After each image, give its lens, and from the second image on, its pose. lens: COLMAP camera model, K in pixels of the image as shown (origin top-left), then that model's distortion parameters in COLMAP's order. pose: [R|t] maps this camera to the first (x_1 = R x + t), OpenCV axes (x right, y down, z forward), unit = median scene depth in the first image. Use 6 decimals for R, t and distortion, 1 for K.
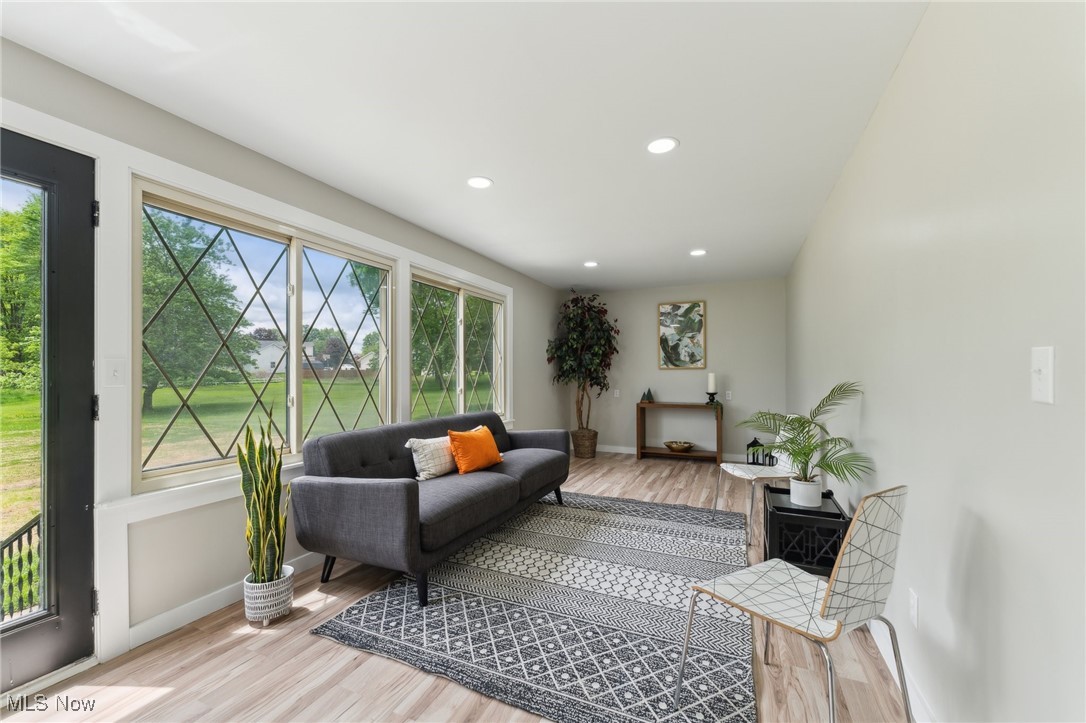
lens RADIAL K [[437.7, 0, 536.4], [0, 437.7, 369.8], [0, 0, 1]] dist [0.000193, 0.000809]
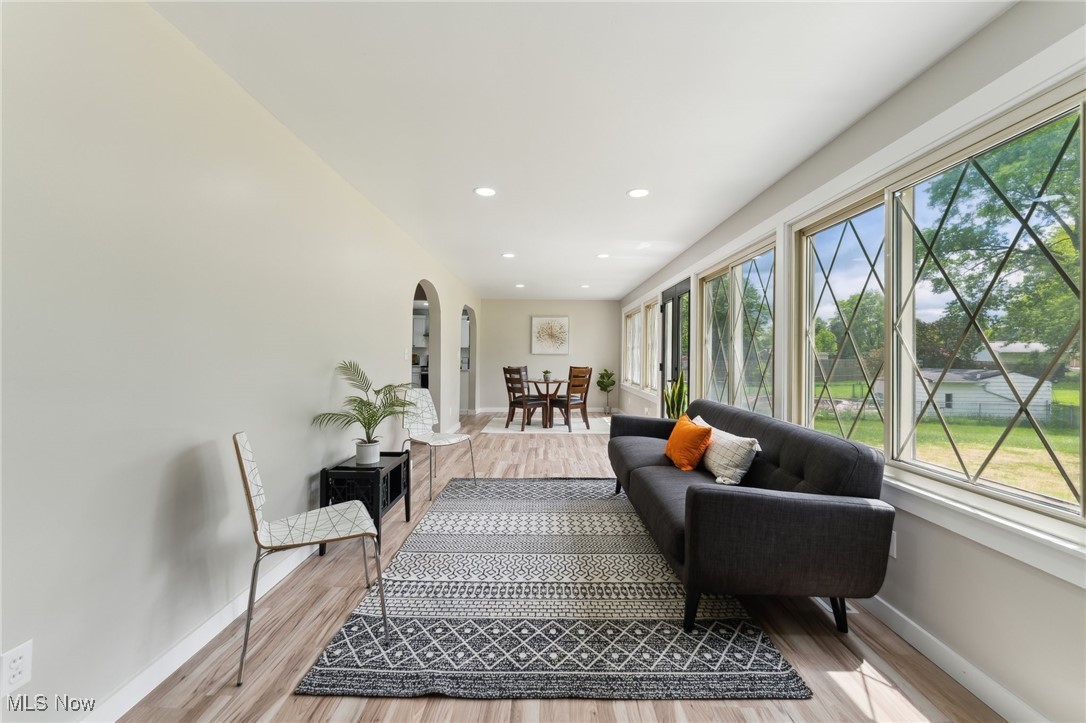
lens RADIAL K [[437.7, 0, 542.4], [0, 437.7, 357.8], [0, 0, 1]] dist [0.000193, 0.000809]
pose [[-0.910216, -0.005867, -0.414092, 0.580254], [-0.007057, 0.999974, 0.001345, 0.010552], [0.414073, 0.004147, -0.910234, 1.967950]]
